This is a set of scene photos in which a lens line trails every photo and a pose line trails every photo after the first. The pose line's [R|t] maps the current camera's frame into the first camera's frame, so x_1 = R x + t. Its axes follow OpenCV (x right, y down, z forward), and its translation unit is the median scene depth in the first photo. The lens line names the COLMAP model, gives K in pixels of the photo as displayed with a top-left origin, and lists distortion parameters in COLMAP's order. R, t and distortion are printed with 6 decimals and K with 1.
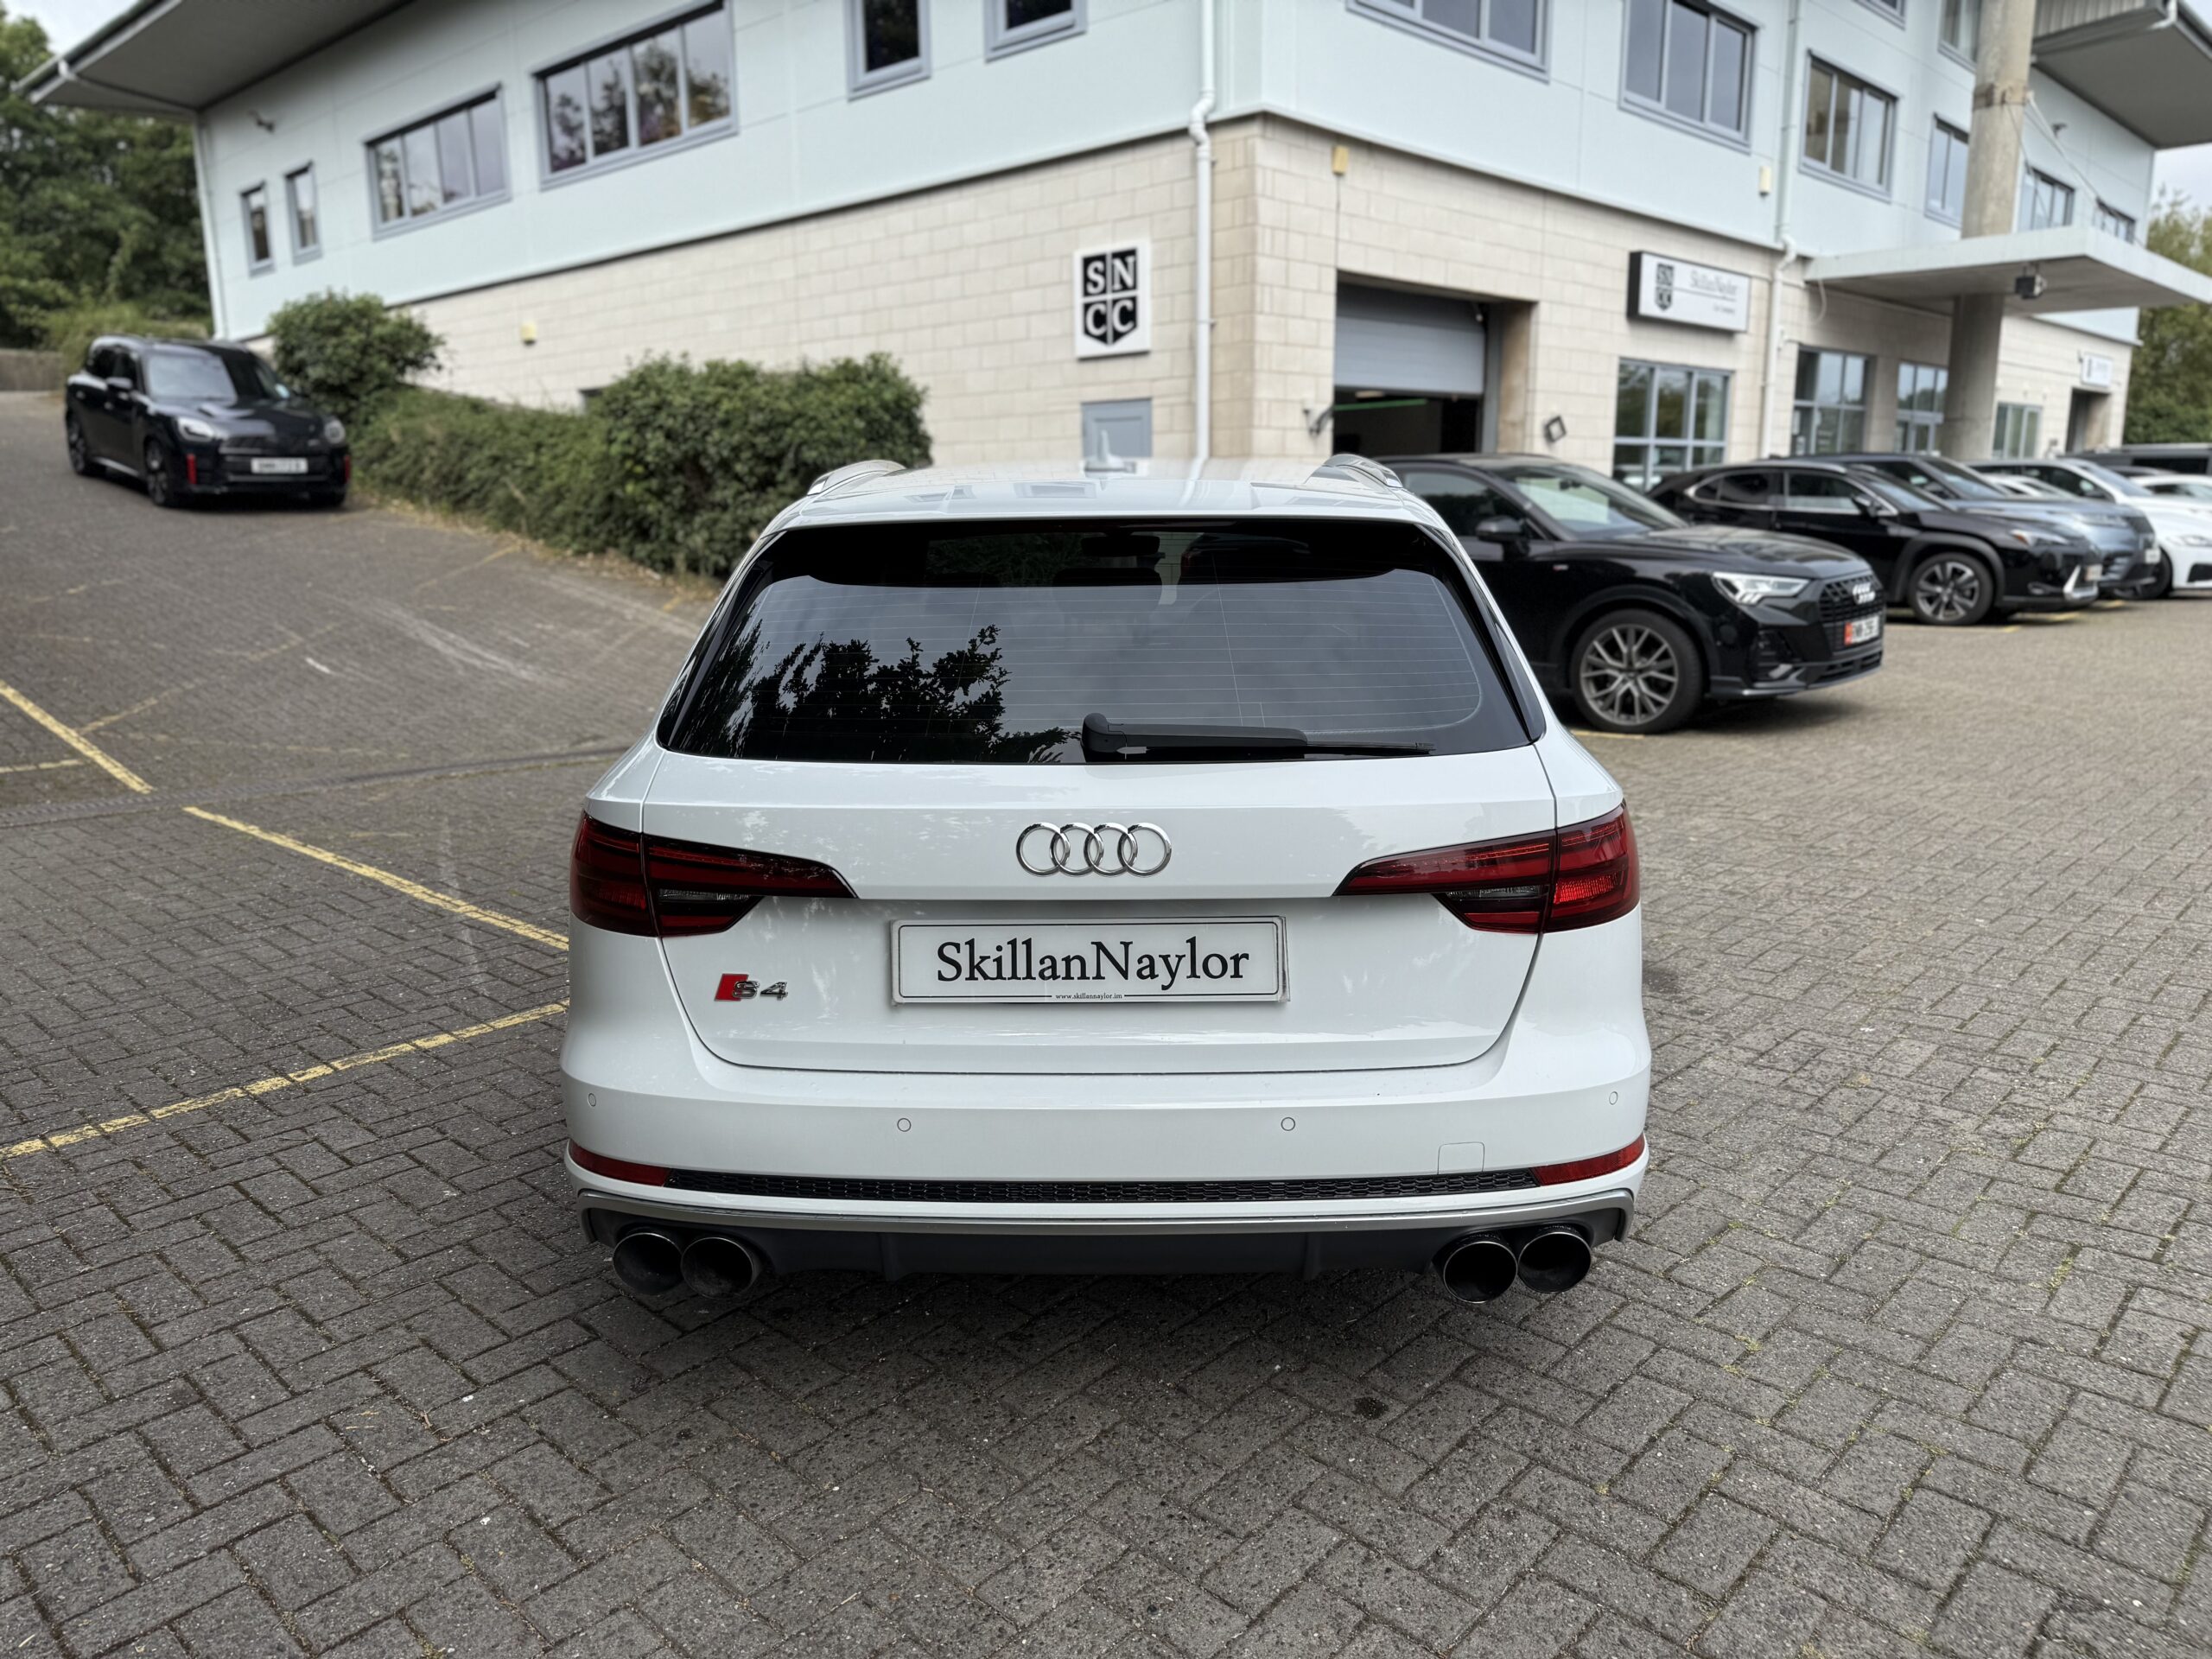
lens RADIAL K [[1580.8, 0, 1102.2], [0, 1580.8, 818.4], [0, 0, 1]] dist [0.028749, -0.036469]
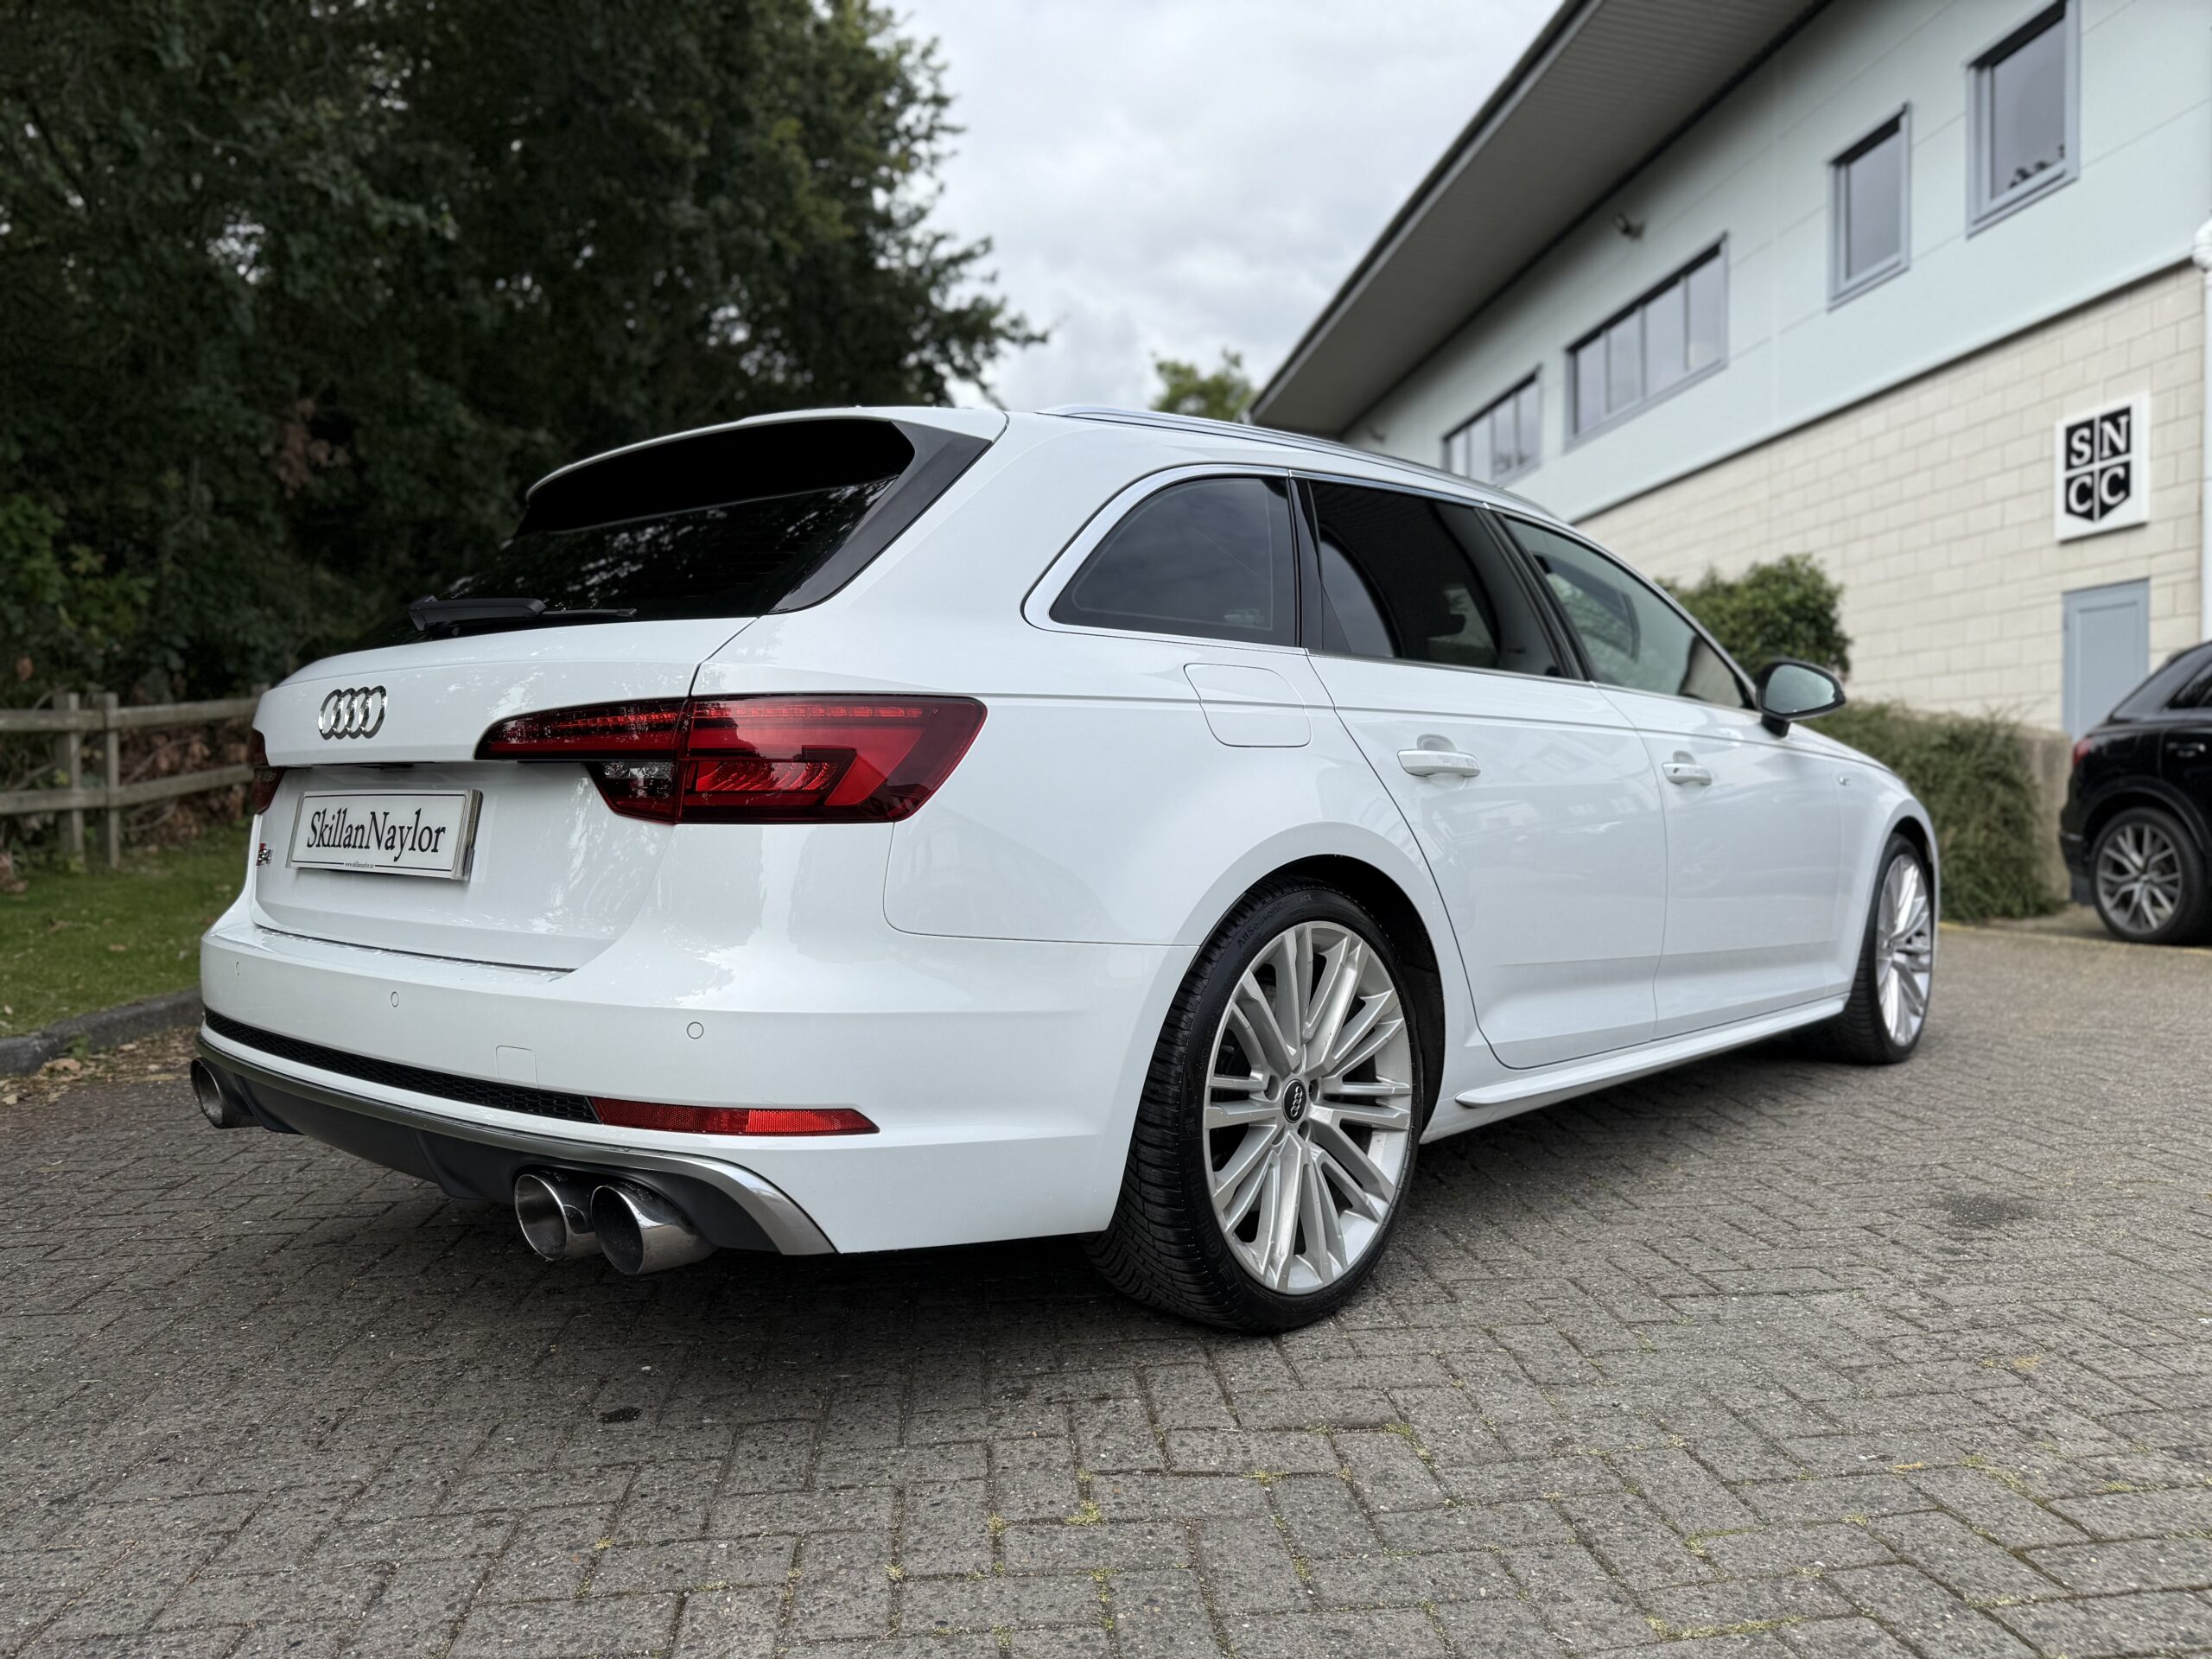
lens RADIAL K [[1580.8, 0, 1114.2], [0, 1580.8, 778.6], [0, 0, 1]] dist [0.028749, -0.036469]
pose [[0.756552, 0.003363, -0.653925, 0.589740], [-0.131582, 0.980317, -0.147190, 0.082336], [0.640558, 0.197402, 0.742103, 0.302212]]
